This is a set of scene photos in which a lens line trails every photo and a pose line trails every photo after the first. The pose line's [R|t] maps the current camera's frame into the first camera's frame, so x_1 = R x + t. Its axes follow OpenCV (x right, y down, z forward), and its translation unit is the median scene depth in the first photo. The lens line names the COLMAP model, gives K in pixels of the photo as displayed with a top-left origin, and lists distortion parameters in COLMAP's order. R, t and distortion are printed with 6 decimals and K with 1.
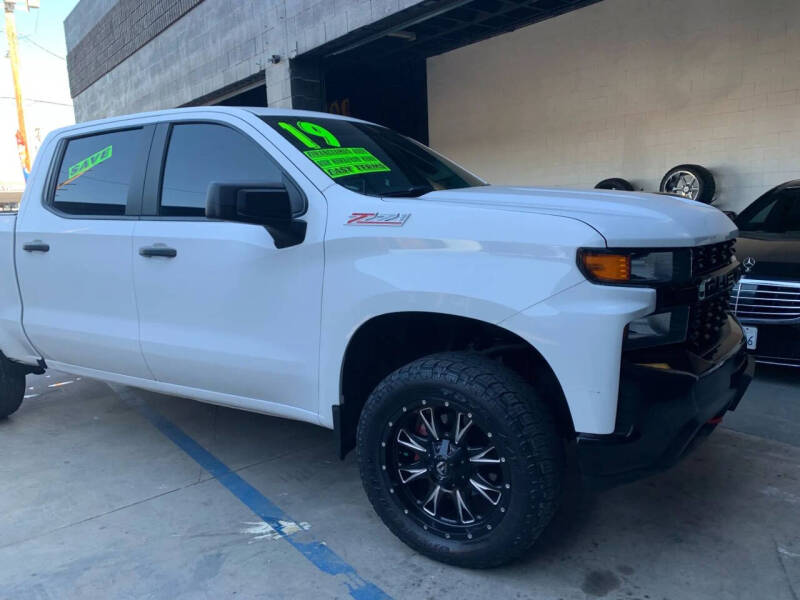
lens RADIAL K [[608.7, 0, 398.1], [0, 608.7, 300.0], [0, 0, 1]] dist [0.026517, -0.020935]
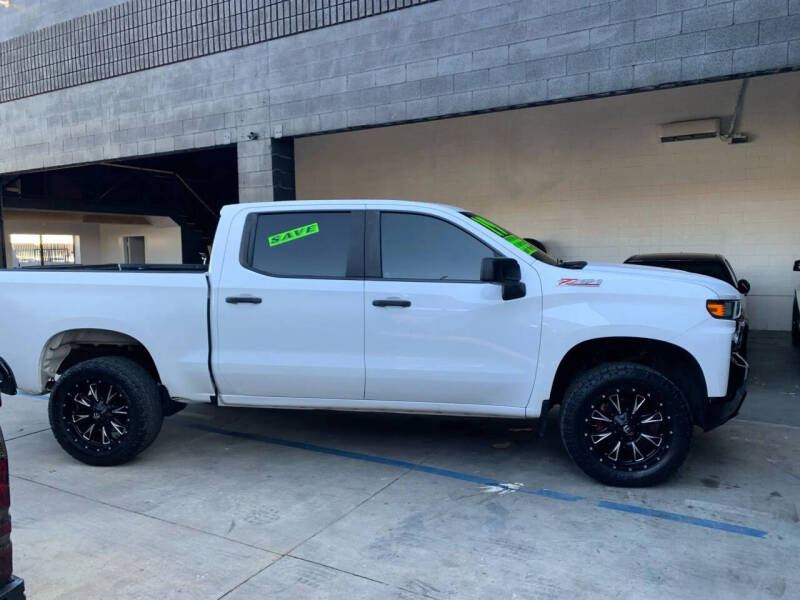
lens RADIAL K [[608.7, 0, 399.4], [0, 608.7, 300.7], [0, 0, 1]] dist [0.026517, -0.020935]
pose [[0.929363, 0.001168, 0.369166, -1.017070], [0.031842, 0.996015, -0.083312, 0.036809], [-0.367792, 0.089182, 0.925622, -0.333904]]
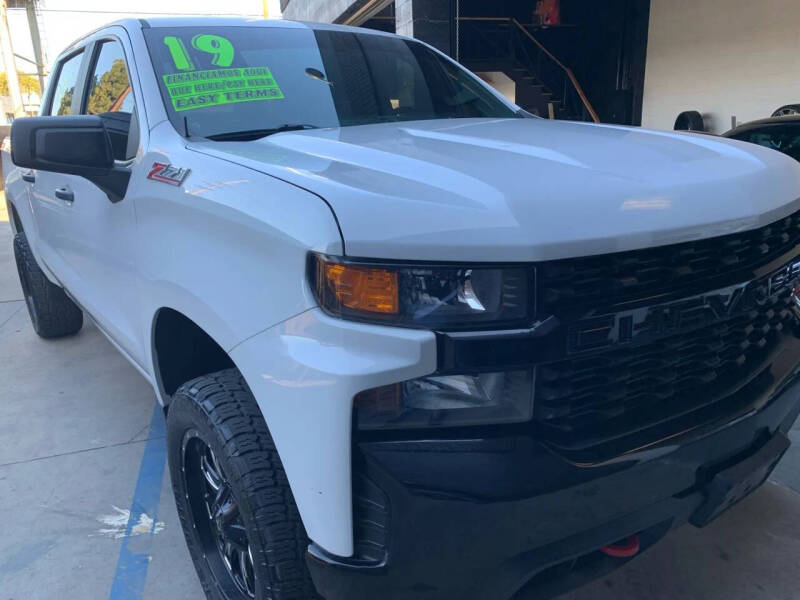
lens RADIAL K [[608.7, 0, 406.3], [0, 608.7, 303.5], [0, 0, 1]] dist [0.026517, -0.020935]
pose [[0.932117, 0.111383, -0.344604, 0.453529], [-0.061330, 0.986335, 0.152912, -0.100784], [0.356927, -0.121397, 0.926210, 0.374427]]
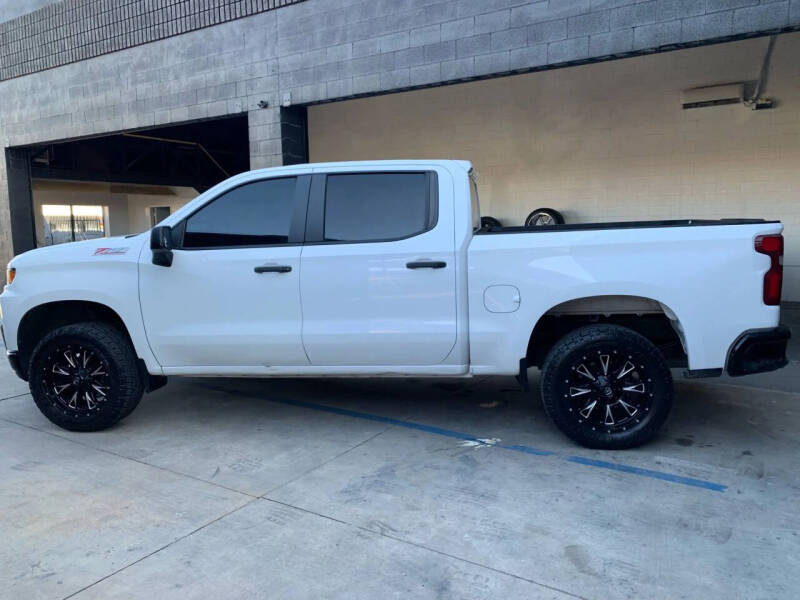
lens RADIAL K [[608.7, 0, 403.2], [0, 608.7, 297.3], [0, 0, 1]] dist [0.026517, -0.020935]
pose [[0.945461, -0.006815, 0.325664, -0.911025], [0.023238, 0.998645, -0.046566, 0.076386], [-0.324905, 0.051594, 0.944338, -0.420160]]
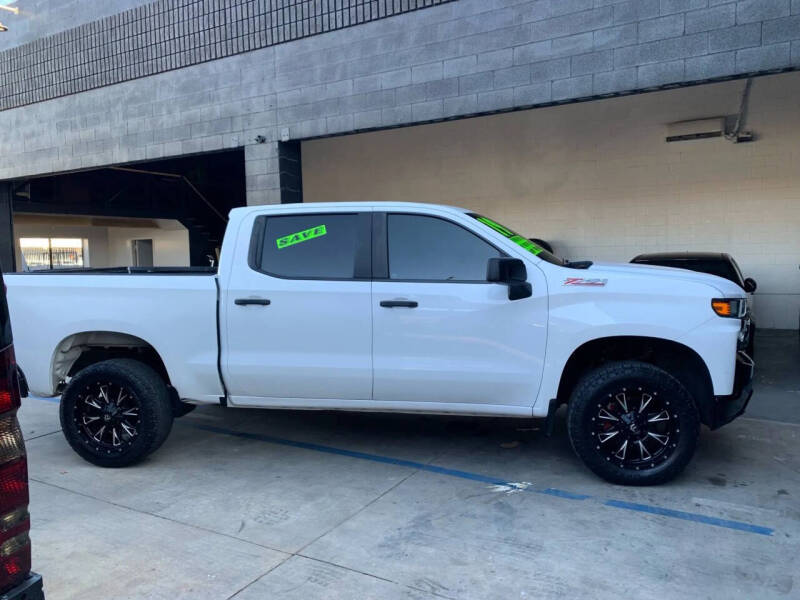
lens RADIAL K [[608.7, 0, 402.4], [0, 608.7, 295.9], [0, 0, 1]] dist [0.026517, -0.020935]
pose [[0.931722, -0.001590, 0.363170, -1.022639], [0.037941, 0.994945, -0.092982, 0.038262], [-0.361186, 0.100412, 0.927072, -0.347070]]
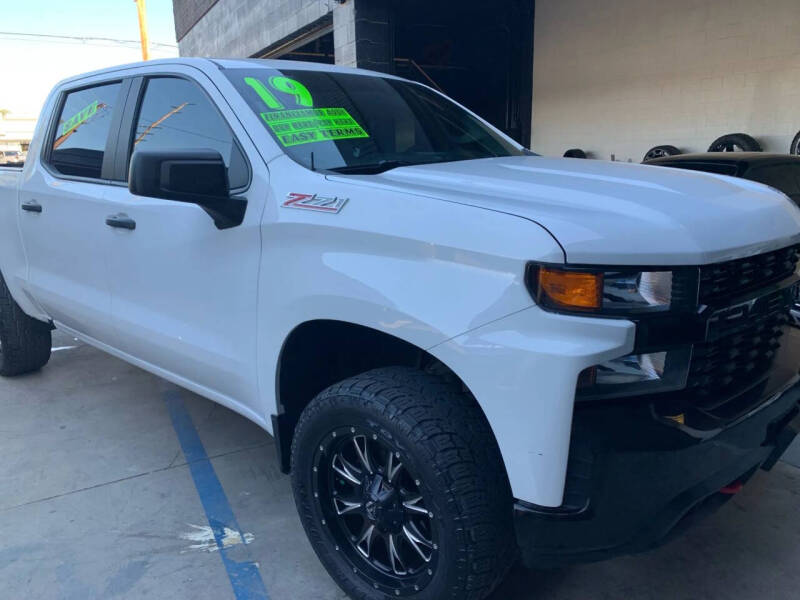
lens RADIAL K [[608.7, 0, 405.0], [0, 608.7, 304.4], [0, 0, 1]] dist [0.026517, -0.020935]
pose [[0.984309, 0.064700, -0.164165, 0.209356], [-0.049598, 0.994291, 0.094479, -0.073620], [0.169341, -0.084854, 0.981898, 0.187413]]
